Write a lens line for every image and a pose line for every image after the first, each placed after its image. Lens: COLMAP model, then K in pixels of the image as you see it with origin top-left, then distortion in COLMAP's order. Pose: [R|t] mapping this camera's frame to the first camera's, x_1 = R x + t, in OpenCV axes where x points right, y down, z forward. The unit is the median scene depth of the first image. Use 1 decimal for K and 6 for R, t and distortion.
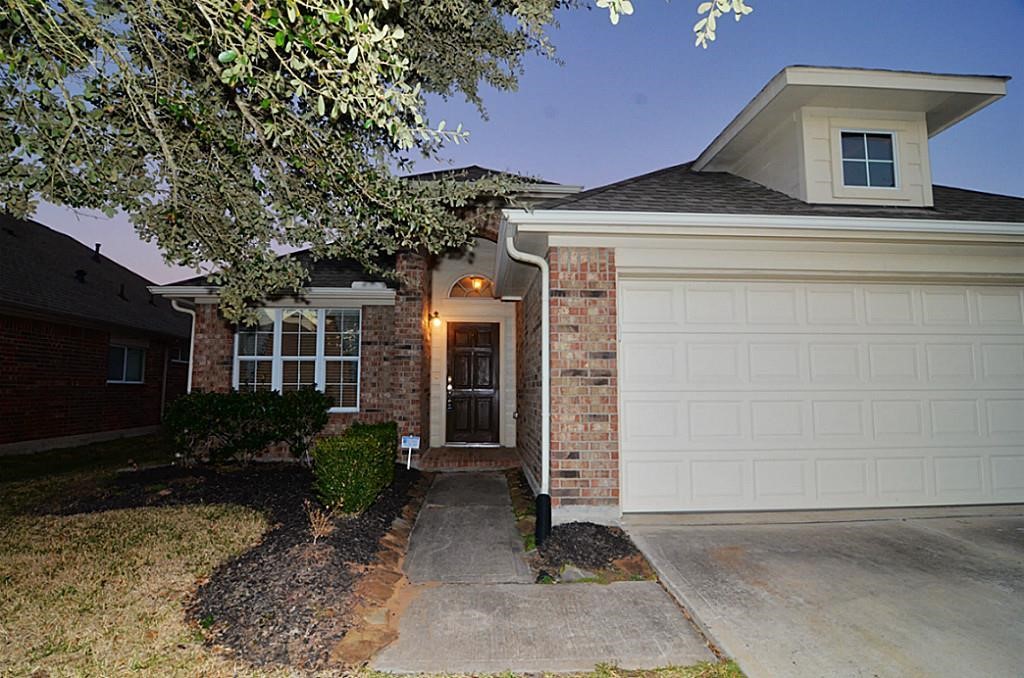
lens RADIAL K [[489.4, 0, 512.9], [0, 489.4, 338.6], [0, 0, 1]] dist [-0.014209, -0.005710]
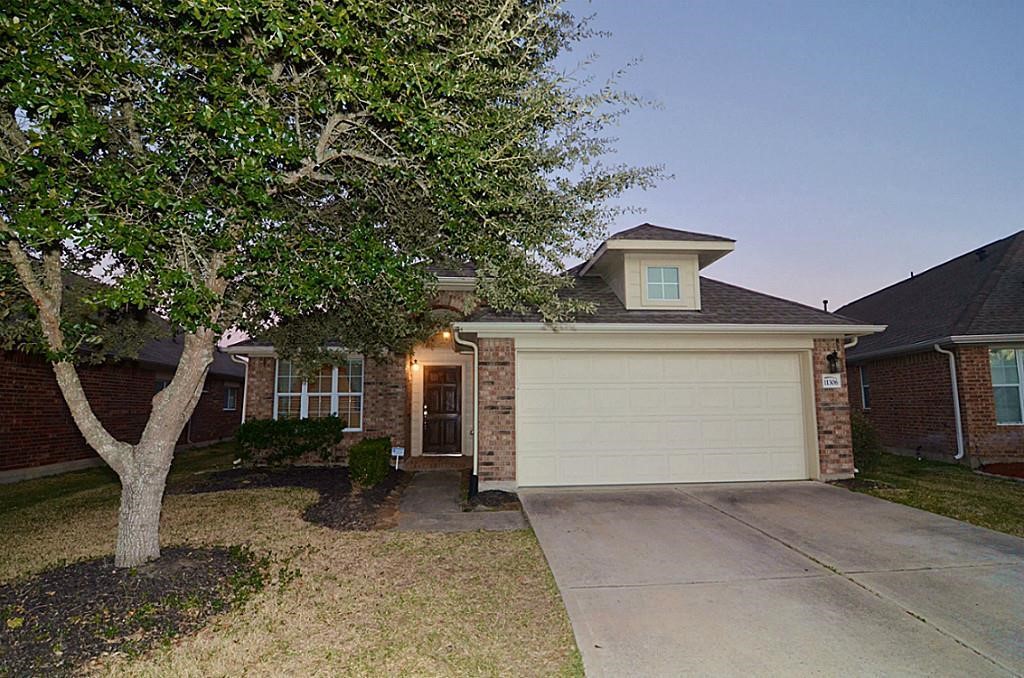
lens RADIAL K [[489.4, 0, 508.7], [0, 489.4, 343.2], [0, 0, 1]] dist [-0.014209, -0.005710]
pose [[0.999549, -0.003827, 0.029796, 0.083060], [0.004725, 0.999535, -0.030124, -0.069420], [-0.029667, 0.030251, 0.999102, -0.500105]]
